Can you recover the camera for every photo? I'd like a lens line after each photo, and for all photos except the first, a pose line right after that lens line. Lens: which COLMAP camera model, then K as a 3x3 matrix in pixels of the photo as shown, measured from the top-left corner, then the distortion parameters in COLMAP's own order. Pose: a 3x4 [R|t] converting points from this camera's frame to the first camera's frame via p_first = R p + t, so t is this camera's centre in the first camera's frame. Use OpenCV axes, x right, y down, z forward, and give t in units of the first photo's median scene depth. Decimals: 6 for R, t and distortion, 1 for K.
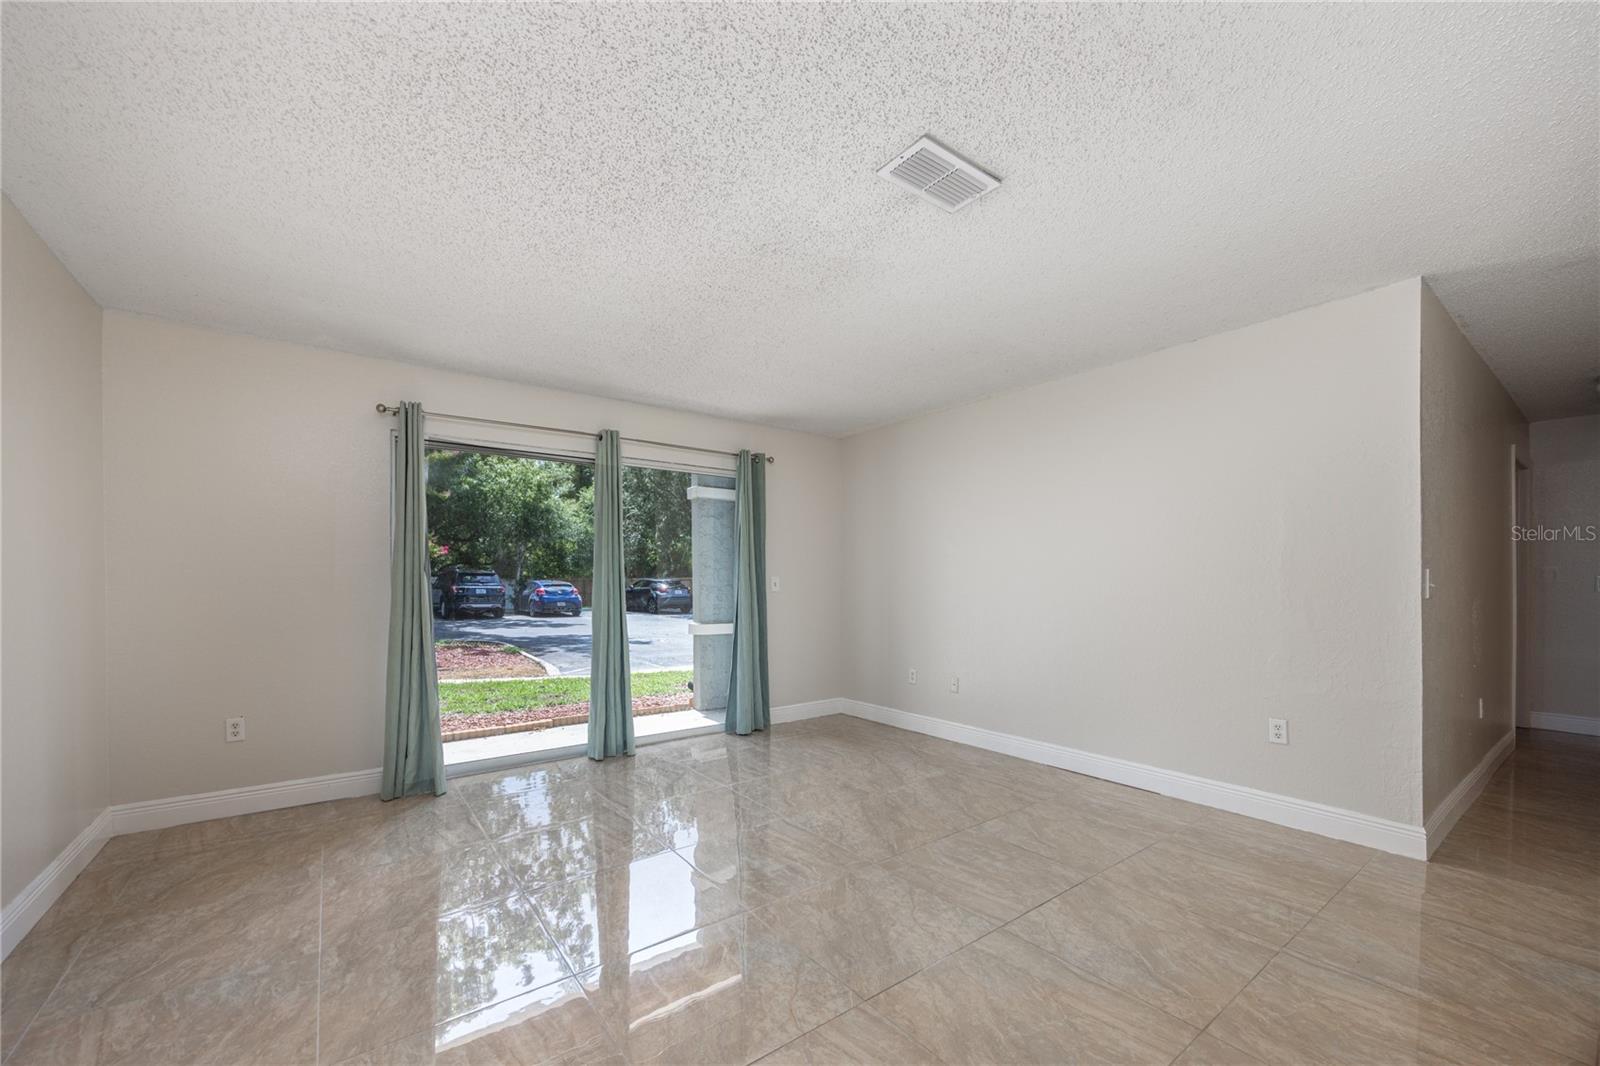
lens RADIAL K [[613.3, 0, 795.2], [0, 613.3, 595.4], [0, 0, 1]] dist [0.004932, -0.001151]
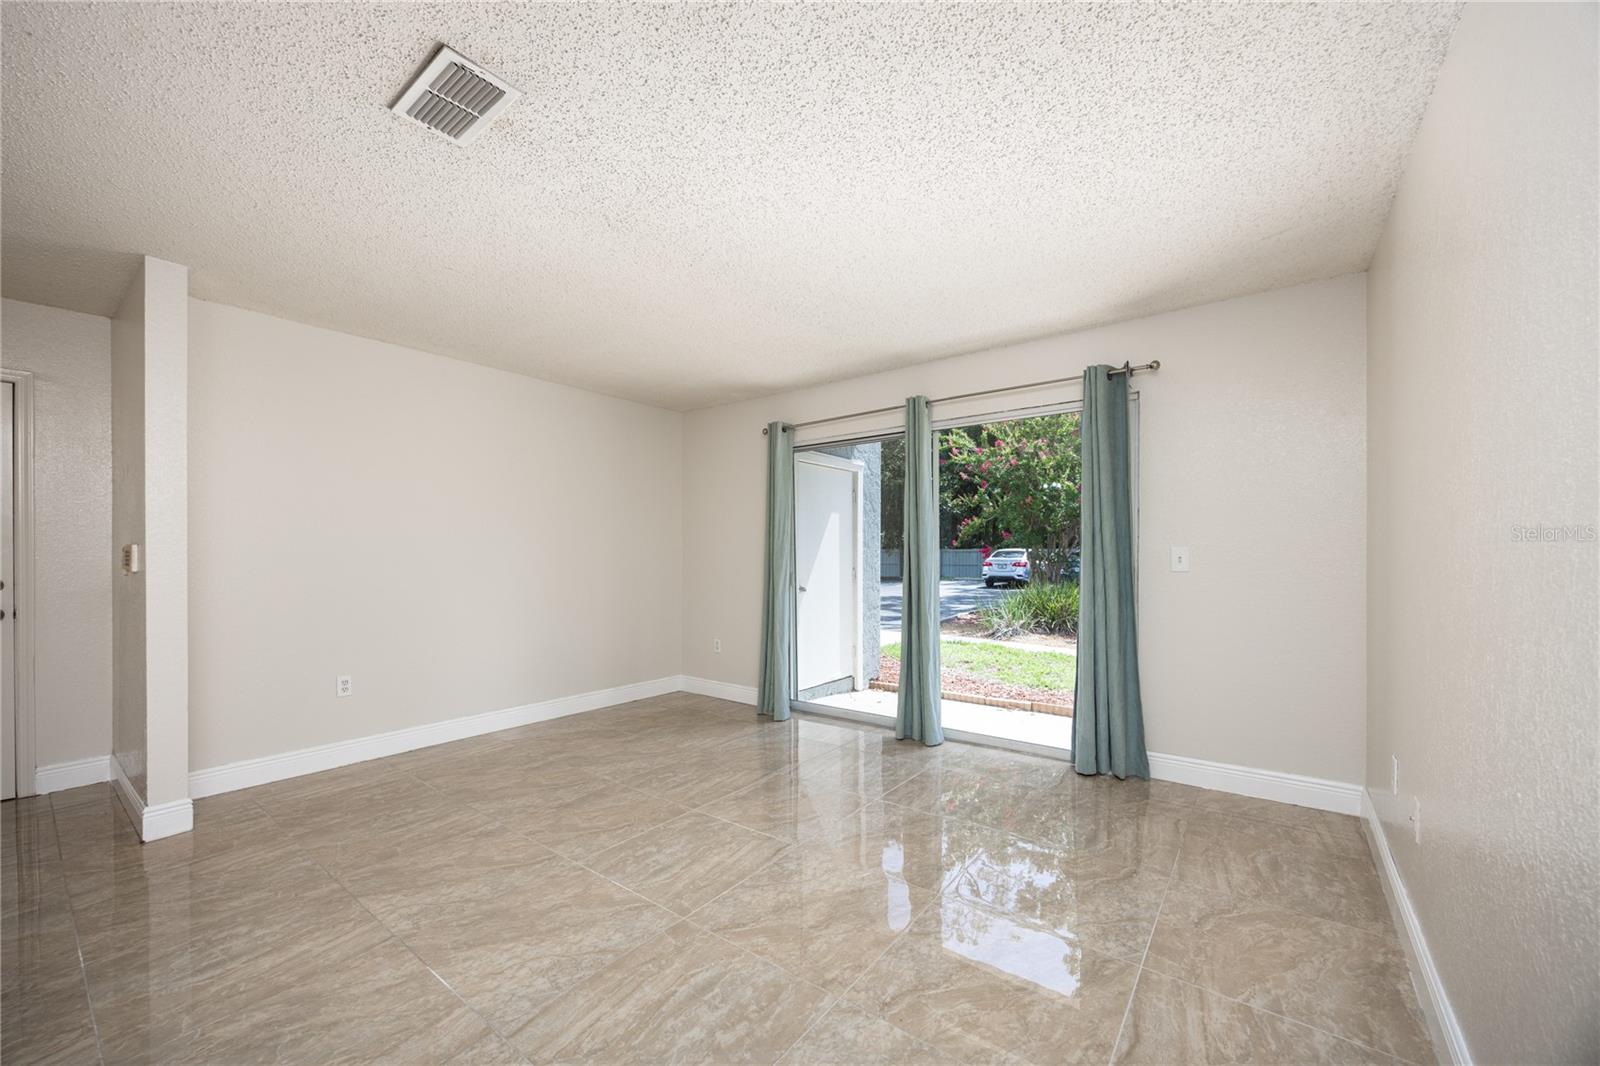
lens RADIAL K [[613.3, 0, 805.6], [0, 613.3, 571.5], [0, 0, 1]] dist [0.004932, -0.001151]
pose [[0.289850, 0.024458, -0.956760, 0.928113], [-0.014718, 0.999669, 0.021096, -0.028480], [0.956959, 0.007967, 0.290114, 0.925585]]
